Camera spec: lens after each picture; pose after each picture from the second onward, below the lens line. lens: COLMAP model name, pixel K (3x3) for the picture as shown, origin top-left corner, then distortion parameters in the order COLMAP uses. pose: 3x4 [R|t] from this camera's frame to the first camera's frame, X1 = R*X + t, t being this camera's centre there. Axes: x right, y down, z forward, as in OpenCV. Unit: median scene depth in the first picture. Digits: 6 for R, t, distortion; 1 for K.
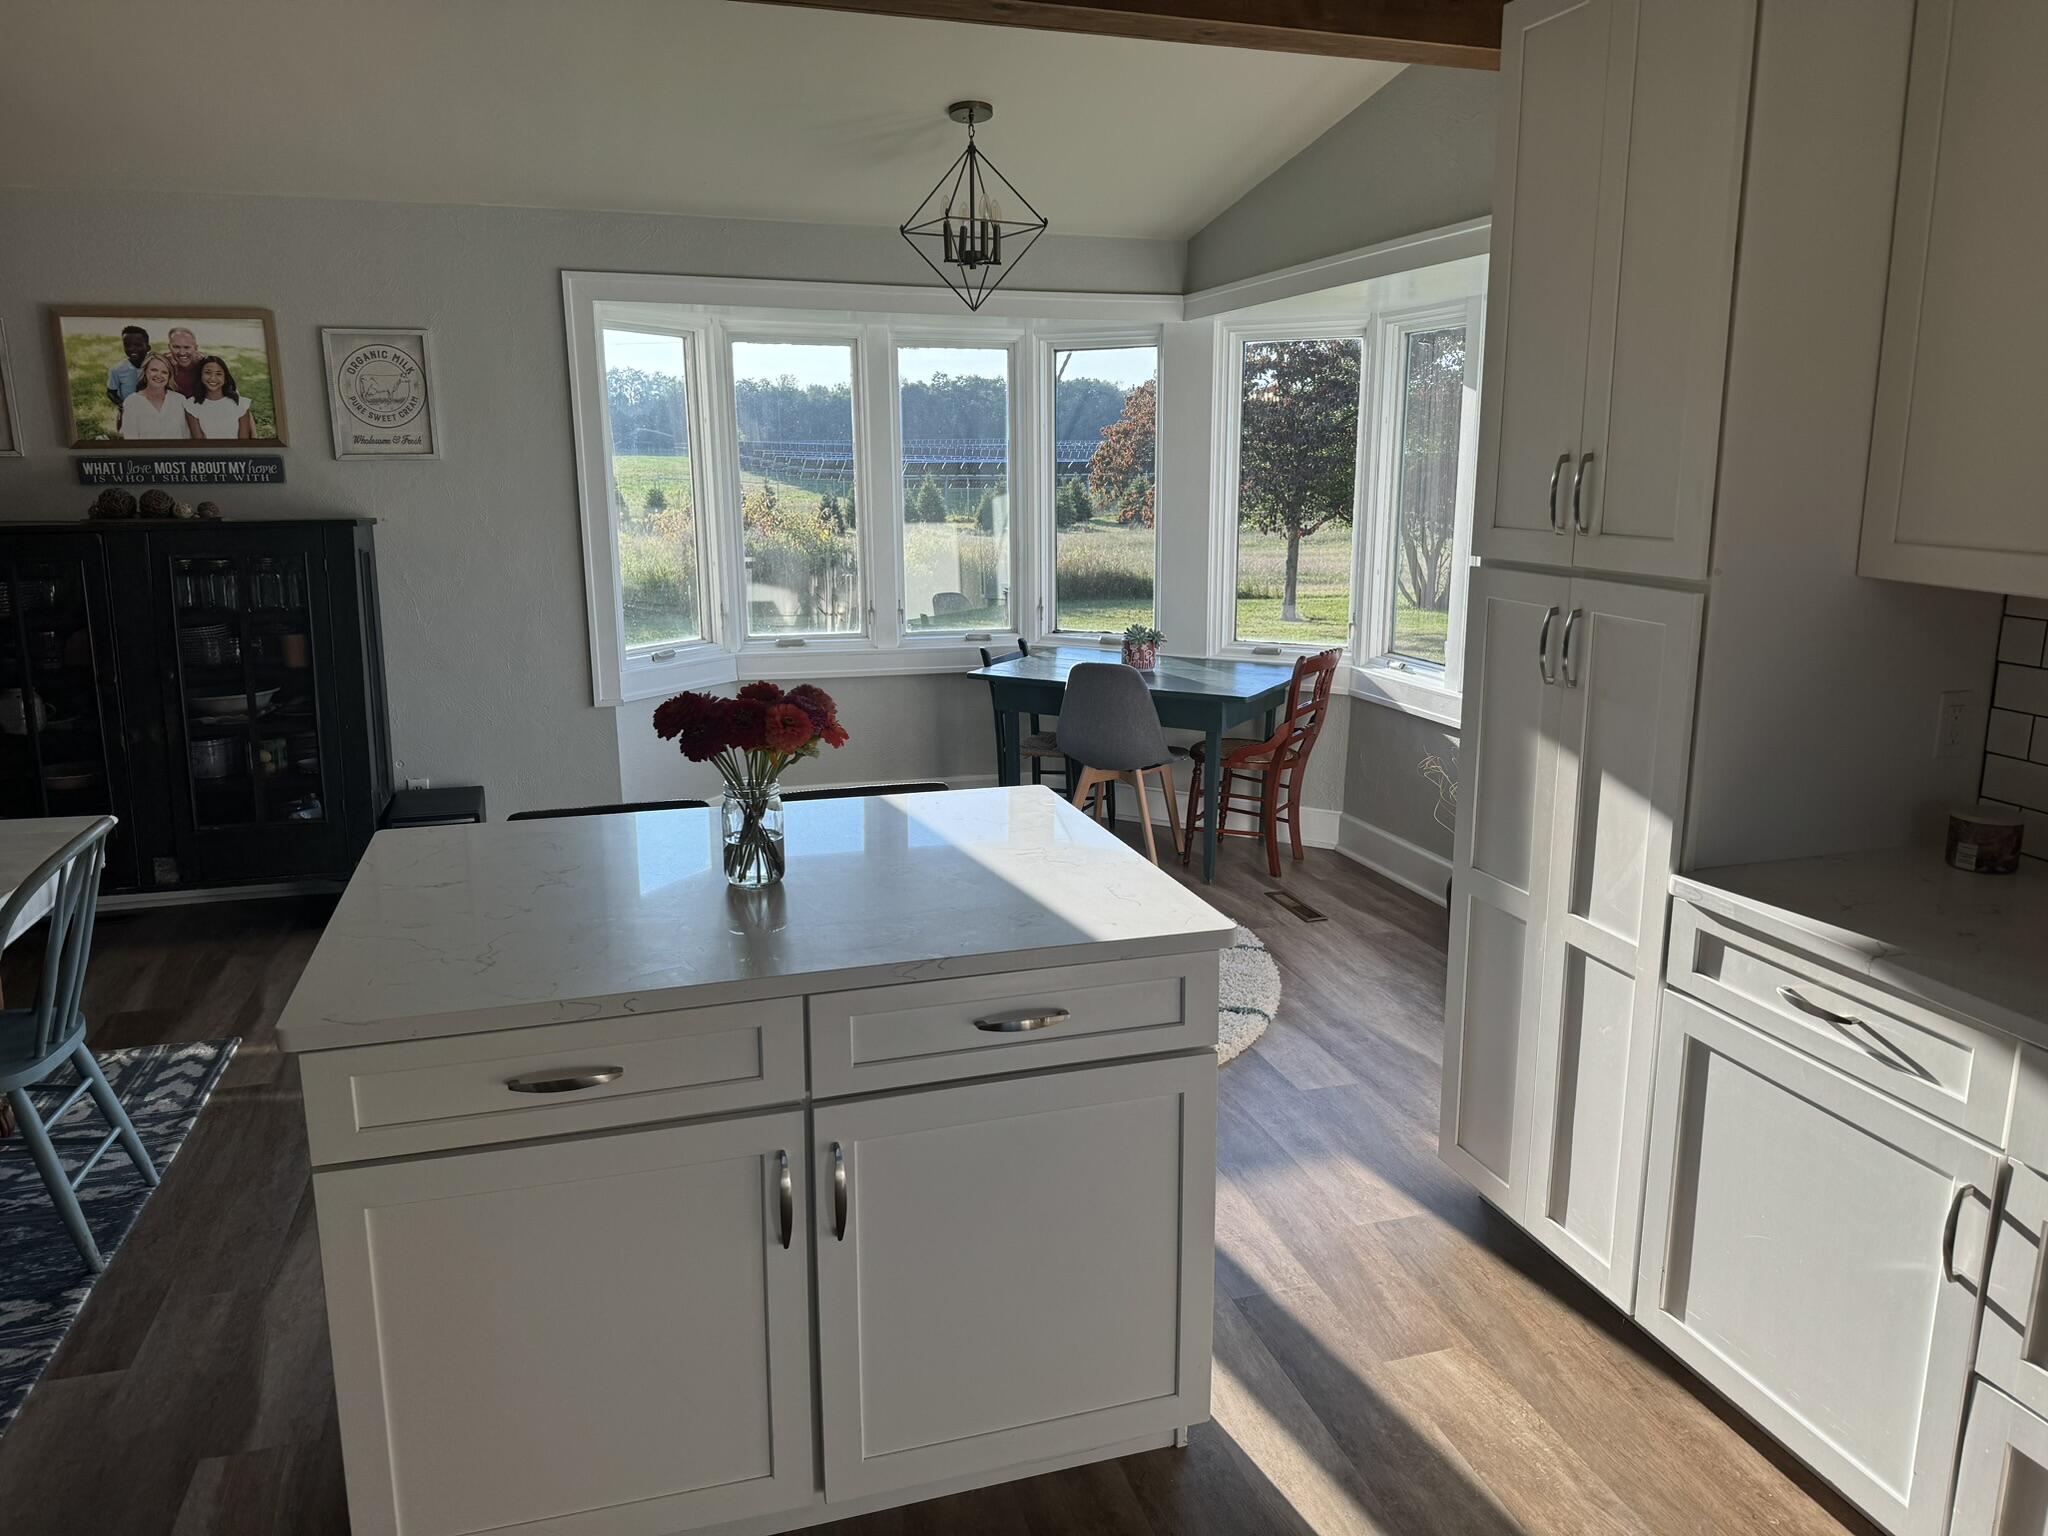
lens RADIAL K [[1436.8, 0, 1026.7], [0, 1436.8, 754.7], [0, 0, 1]] dist [0.050787, -0.056969]
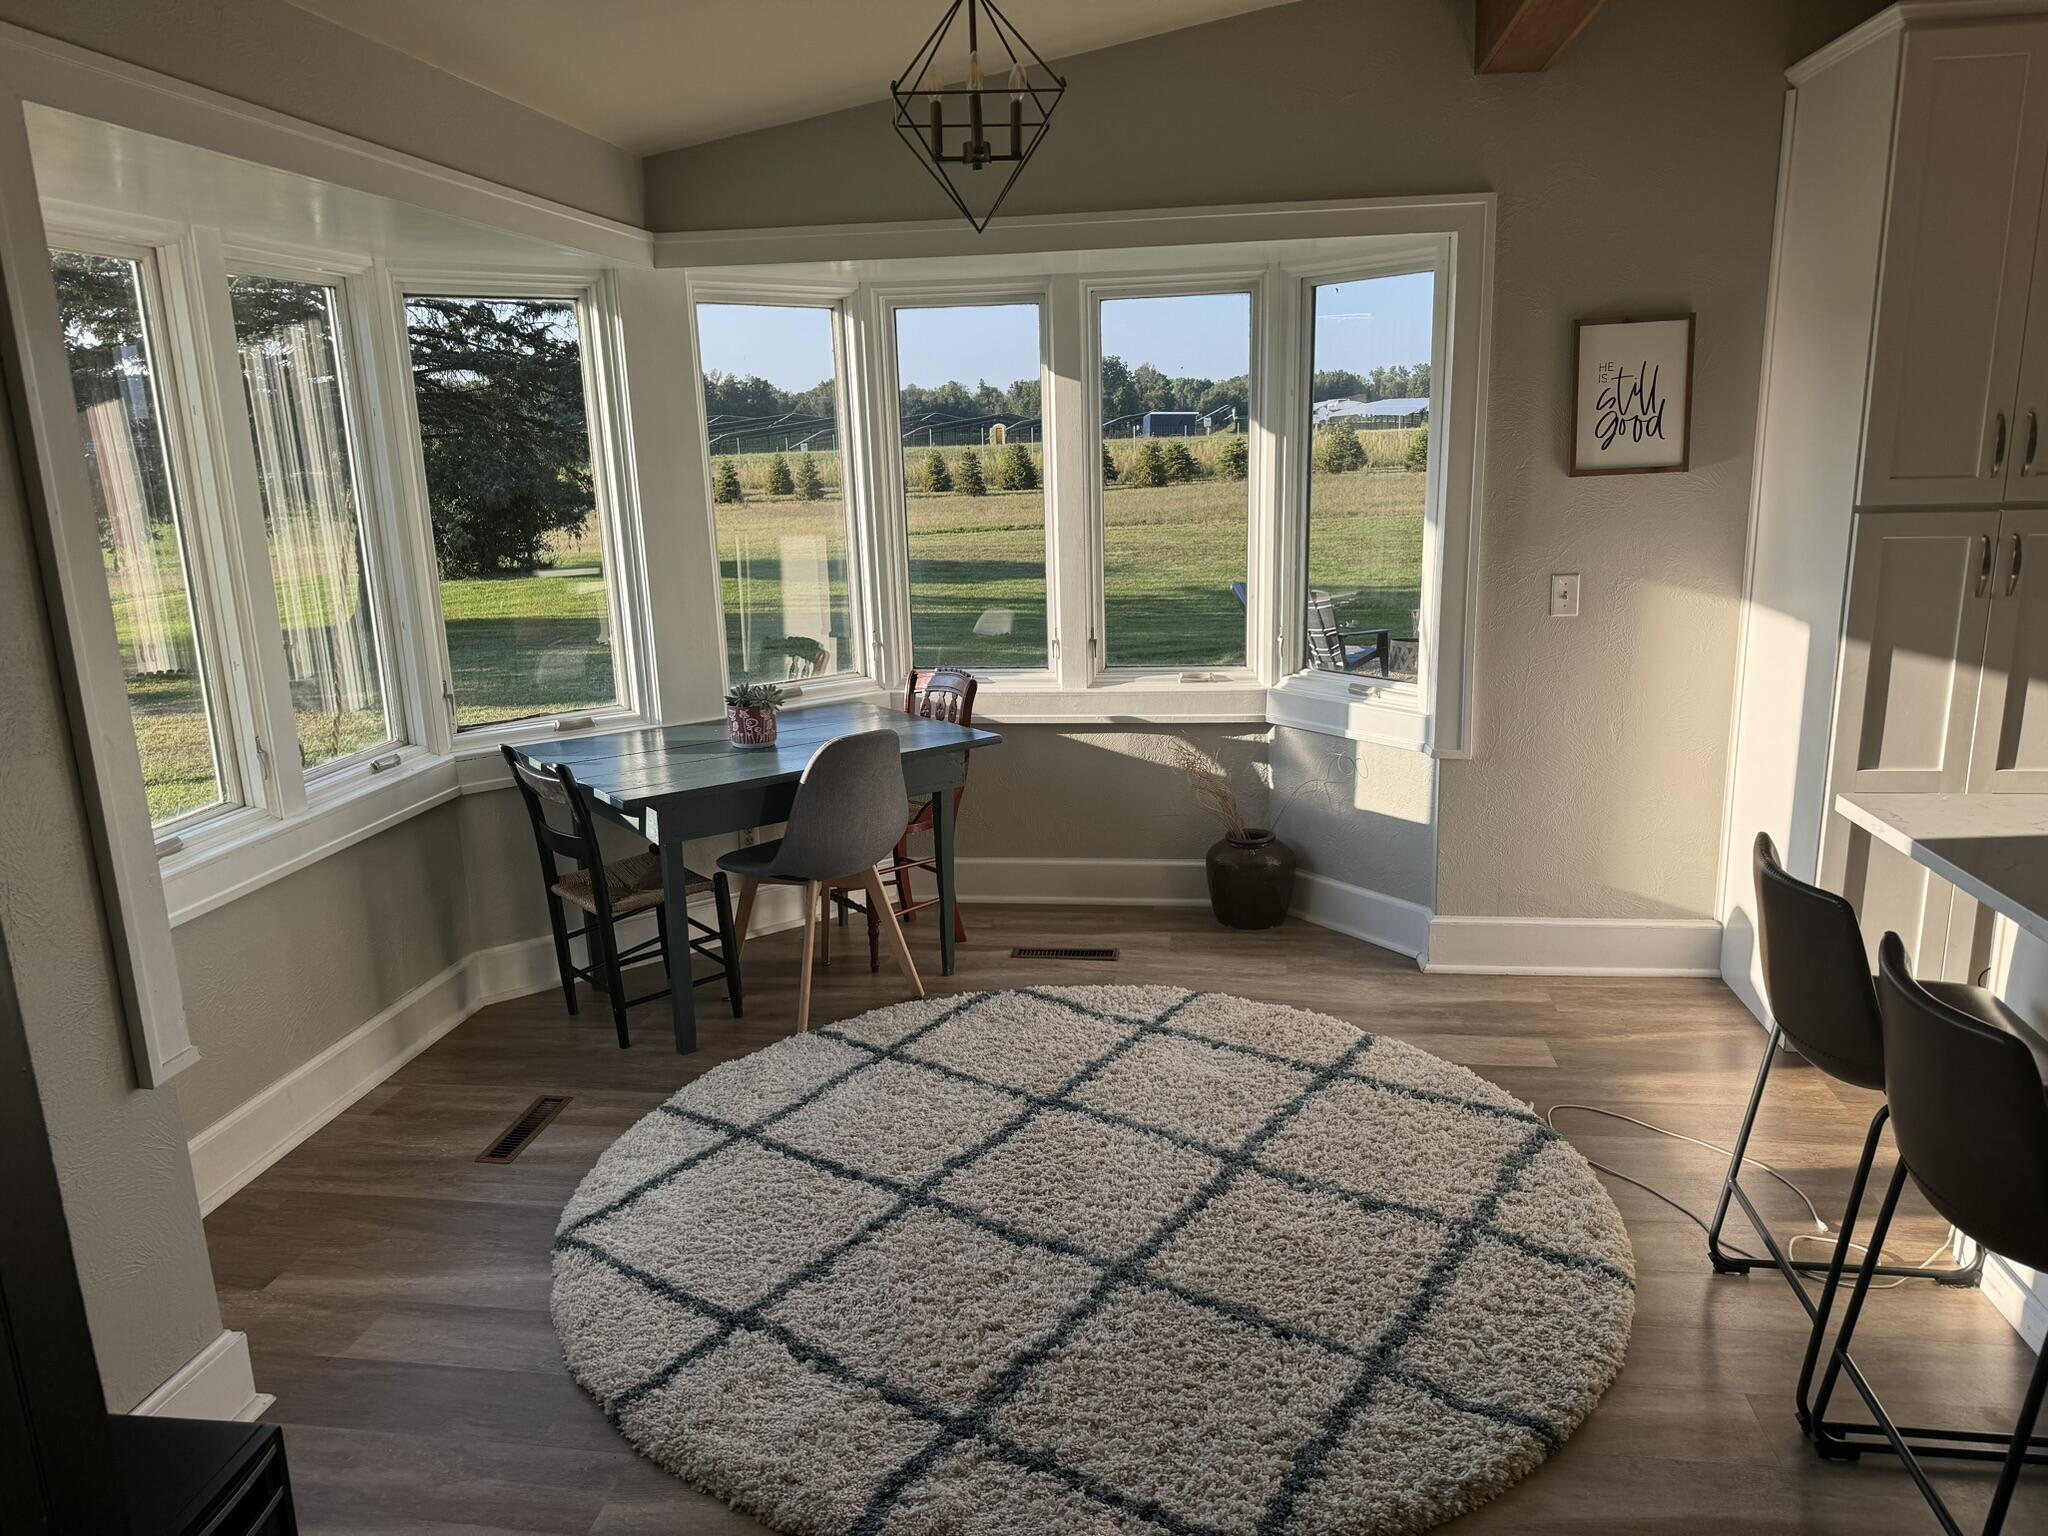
lens RADIAL K [[1436.8, 0, 1024.8], [0, 1436.8, 751.5], [0, 0, 1]] dist [0.050787, -0.056969]
pose [[0.411011, -0.206644, 0.887901, -0.586177], [0.213342, 0.968727, 0.126698, -0.133358], [-0.886316, 0.137352, 0.442243, 0.620126]]
